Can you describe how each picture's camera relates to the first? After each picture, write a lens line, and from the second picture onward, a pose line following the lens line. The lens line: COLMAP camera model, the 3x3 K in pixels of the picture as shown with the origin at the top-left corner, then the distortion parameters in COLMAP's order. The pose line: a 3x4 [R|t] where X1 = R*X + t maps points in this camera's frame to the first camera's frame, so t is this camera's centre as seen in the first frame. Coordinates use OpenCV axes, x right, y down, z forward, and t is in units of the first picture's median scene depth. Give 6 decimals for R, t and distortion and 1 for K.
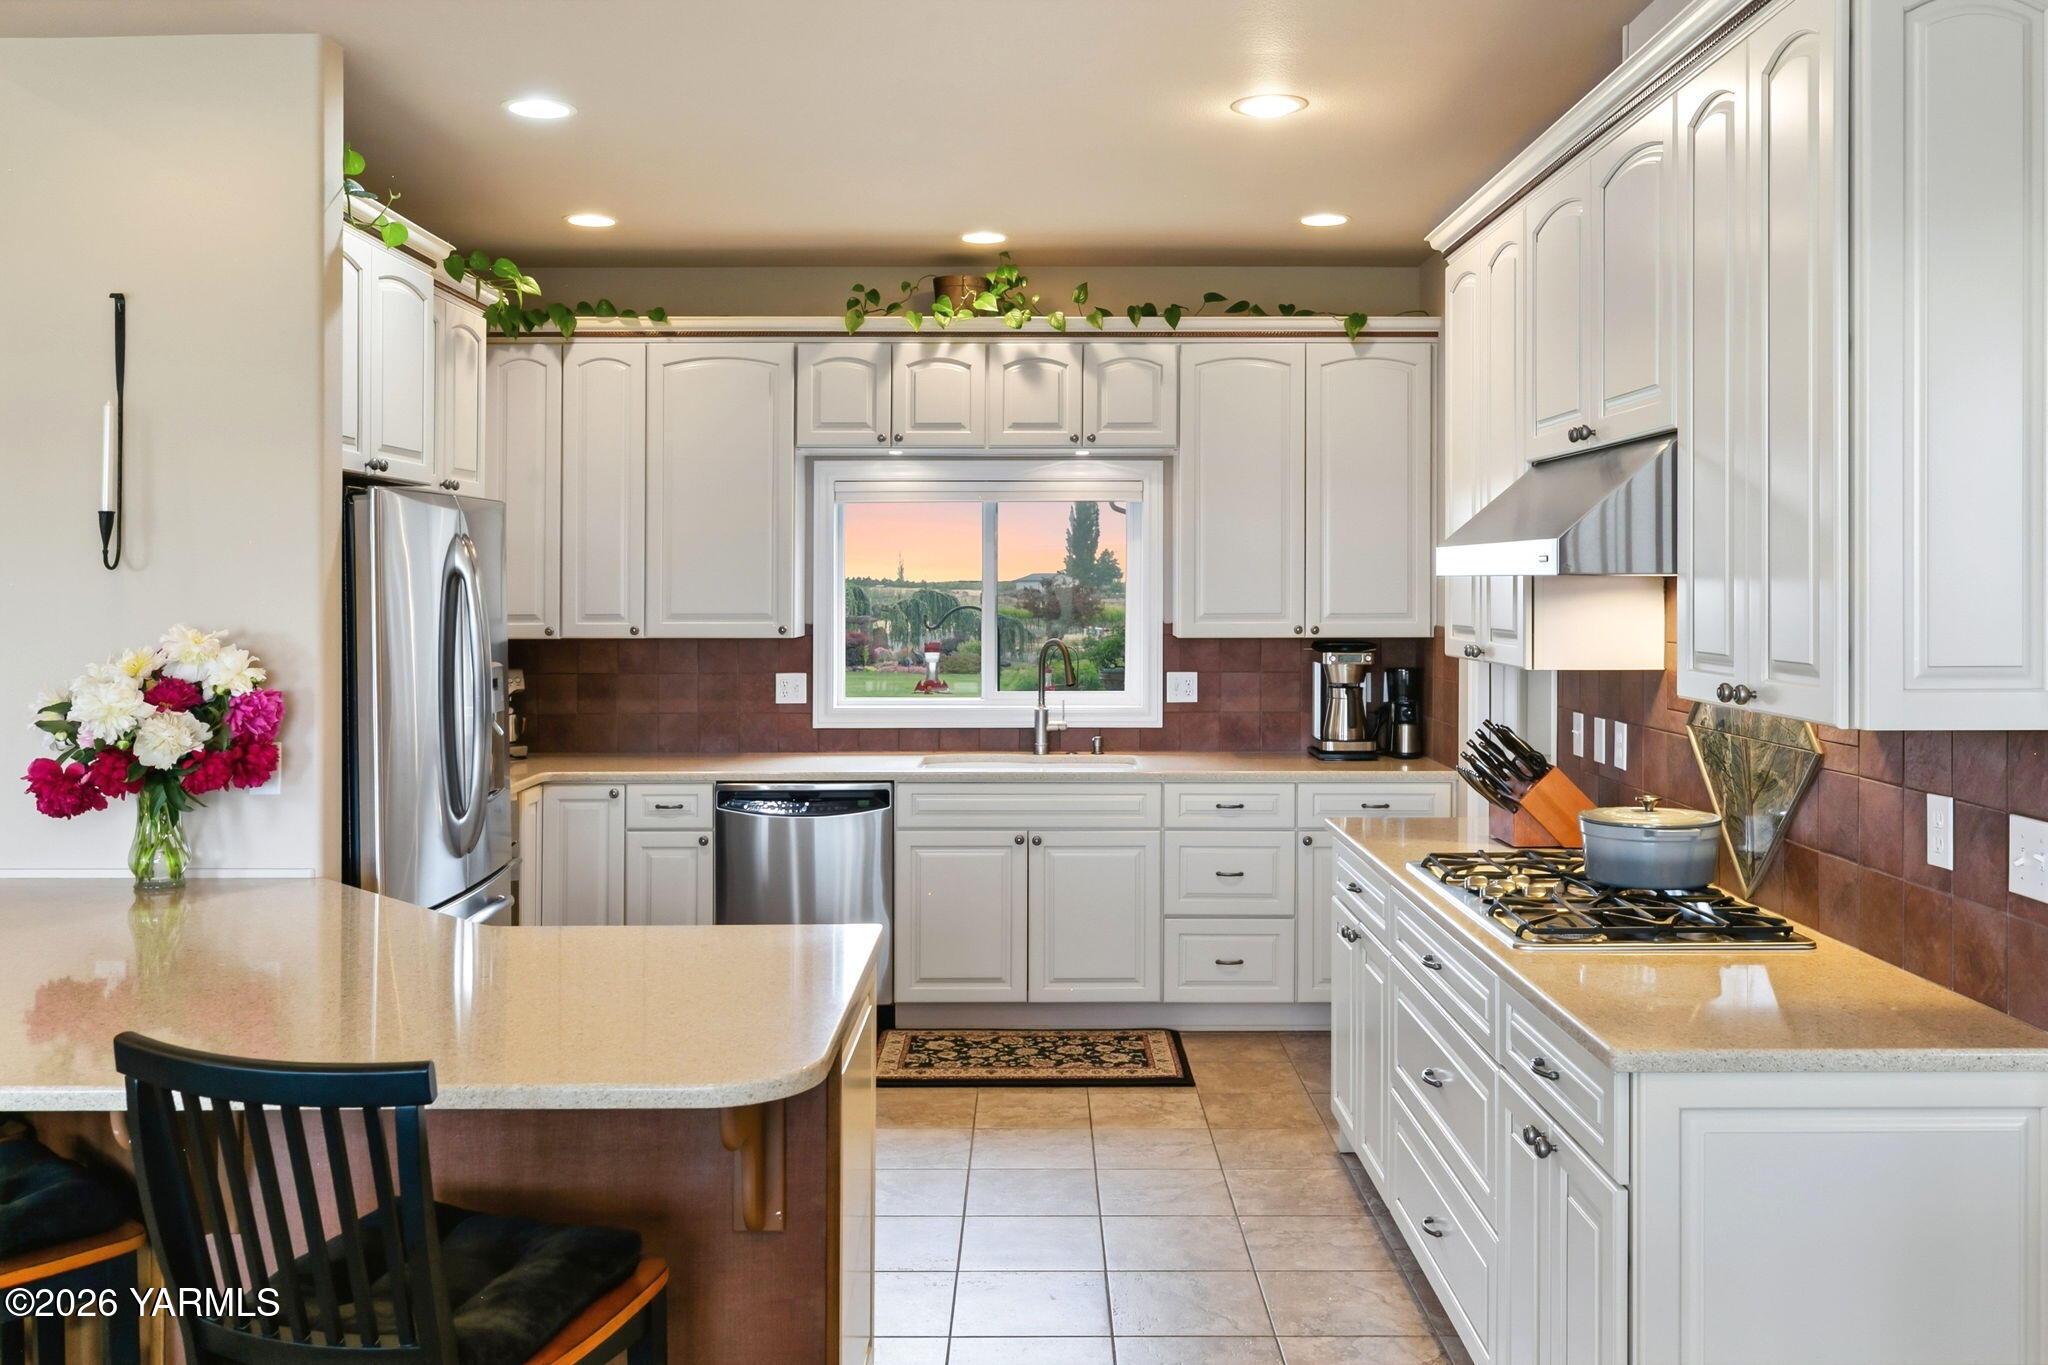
lens RADIAL K [[1722.7, 0, 1031.0], [0, 1722.7, 587.9], [0, 0, 1]] dist [-0.000418, -0.000785]
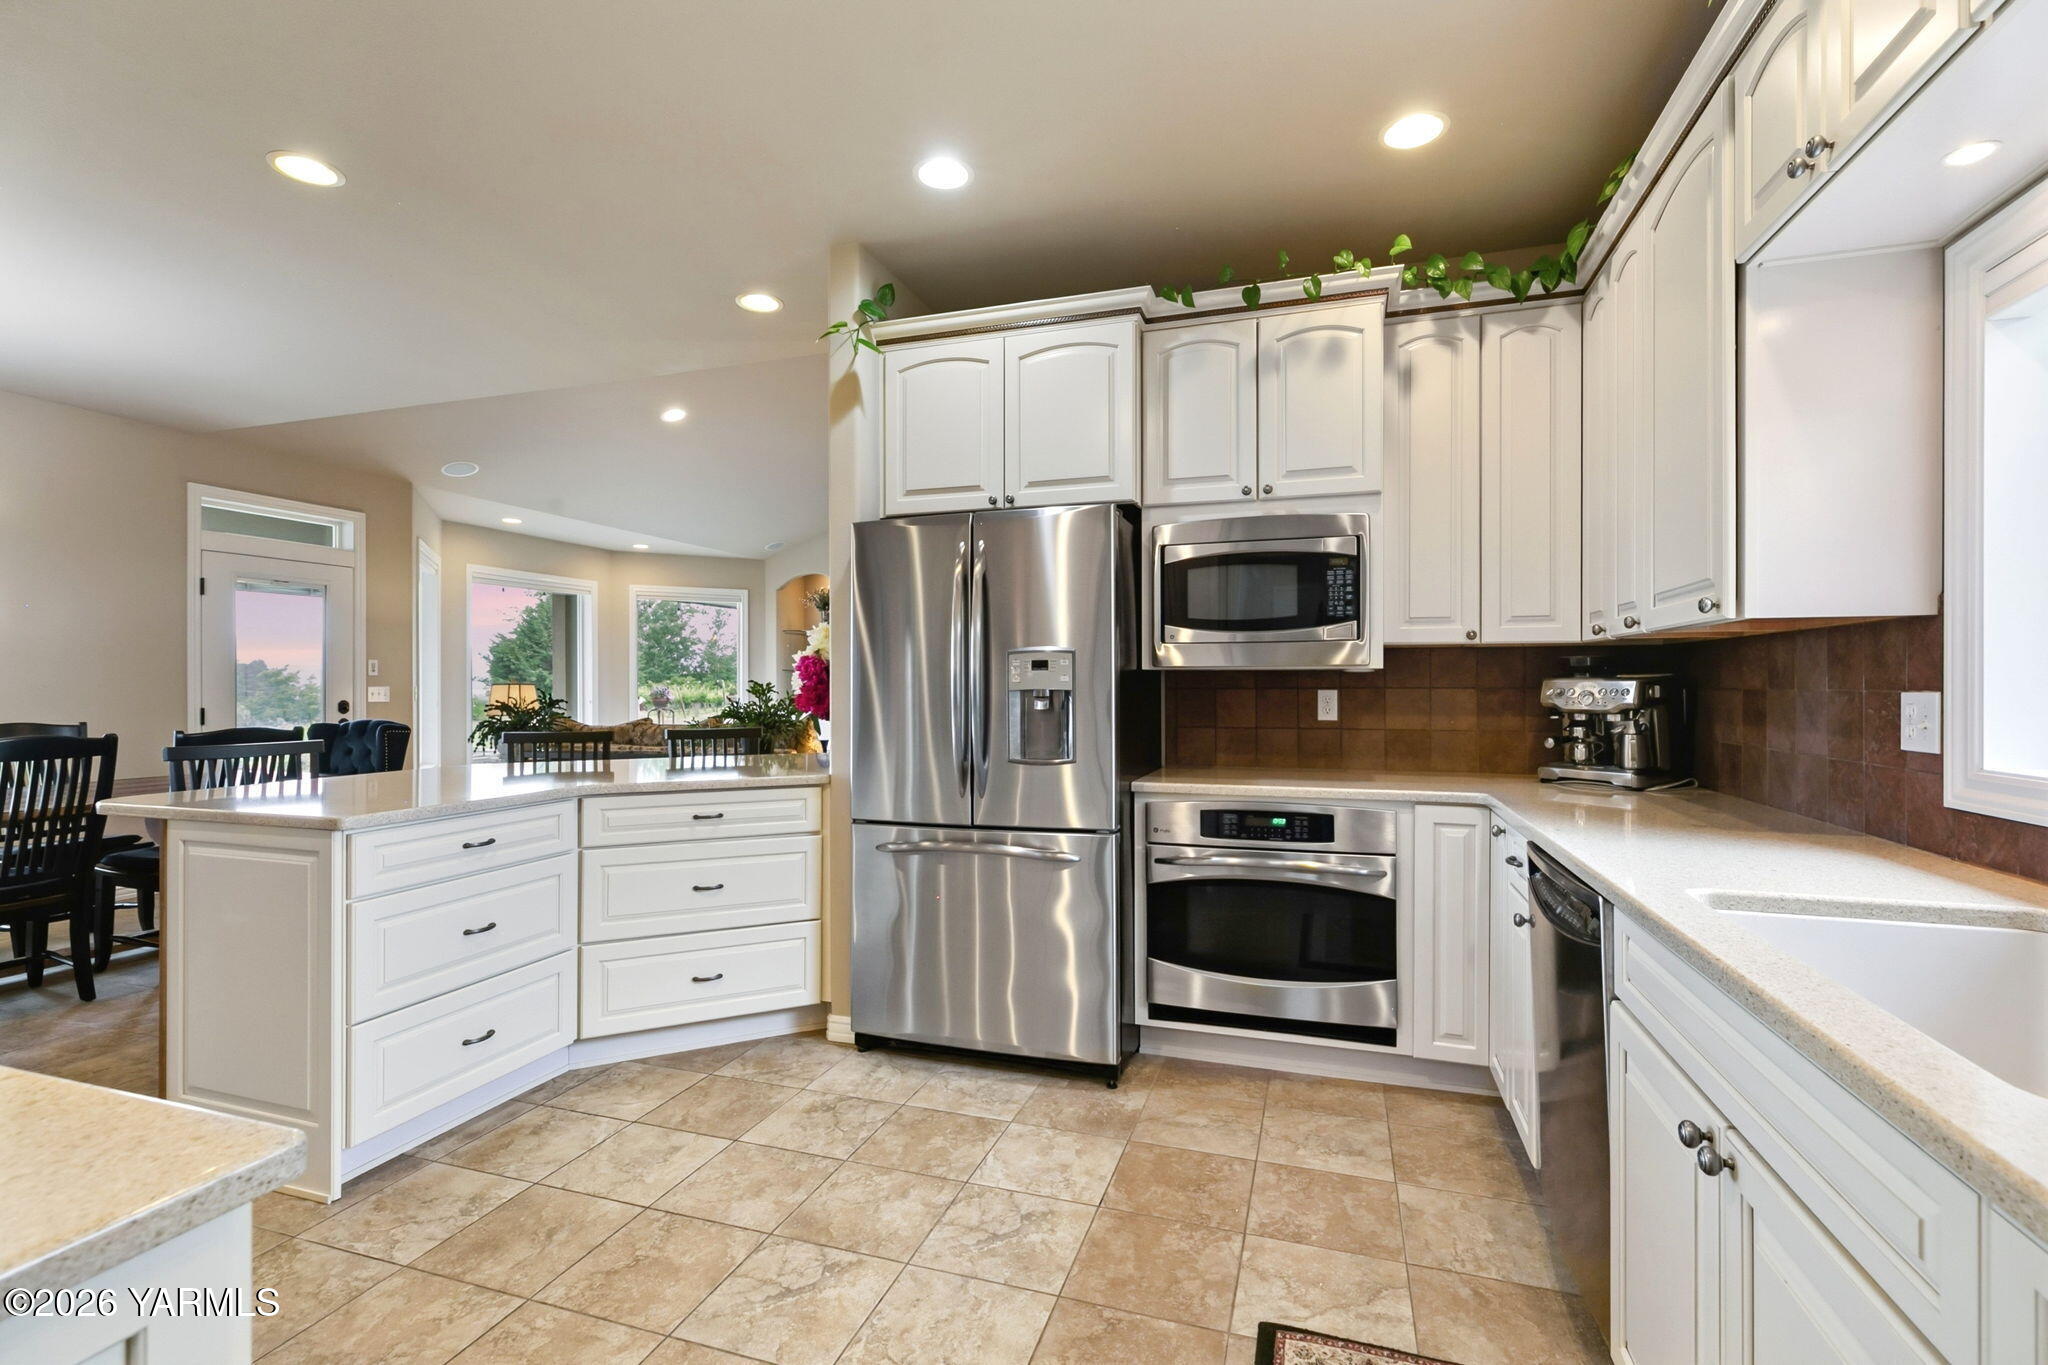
lens RADIAL K [[919.2, 0, 1025.3], [0, 919.2, 673.4], [0, 0, 1]] dist [0.009655, -0.000135]
pose [[-0.311507, -0.008583, -0.950205, 0.211671], [-0.004943, 0.999960, -0.007412, 0.050369], [0.950231, 0.002388, -0.311537, 0.887006]]
